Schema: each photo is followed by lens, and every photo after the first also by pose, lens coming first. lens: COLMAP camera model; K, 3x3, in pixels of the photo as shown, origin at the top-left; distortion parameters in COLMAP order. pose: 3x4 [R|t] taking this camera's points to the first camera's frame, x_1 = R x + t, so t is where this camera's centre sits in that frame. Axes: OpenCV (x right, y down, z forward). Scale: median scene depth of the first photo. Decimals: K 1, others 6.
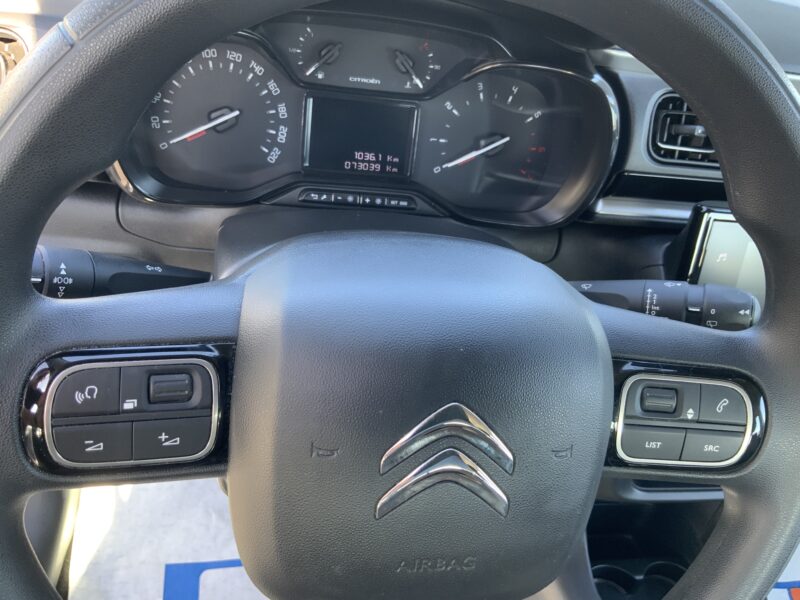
lens RADIAL K [[664.9, 0, 401.0], [0, 664.9, 301.2], [0, 0, 1]] dist [-0.004234, -0.024051]
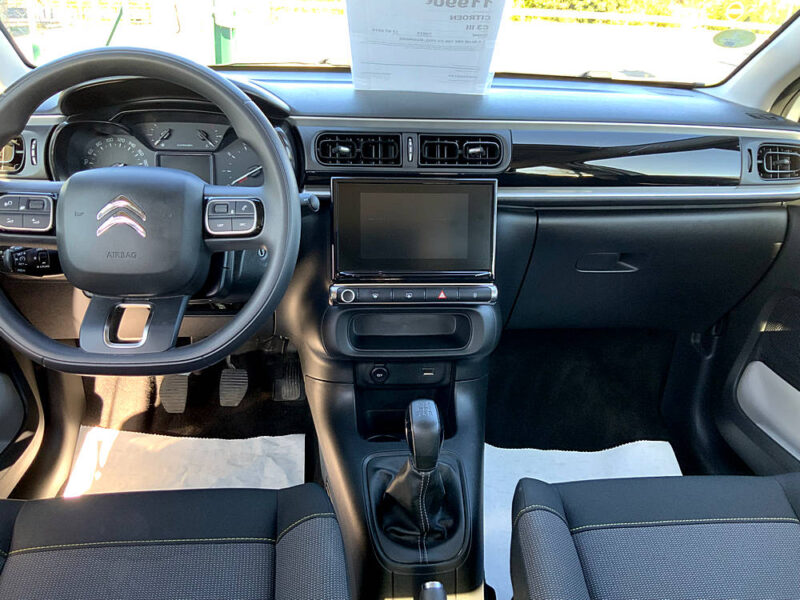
lens RADIAL K [[664.9, 0, 399.4], [0, 664.9, 298.5], [0, 0, 1]] dist [-0.004234, -0.024051]
pose [[0.990183, -0.099165, -0.098513, 0.801476], [0.070214, 0.962267, -0.262890, 0.752650], [0.120866, 0.253392, 0.959783, -0.823652]]
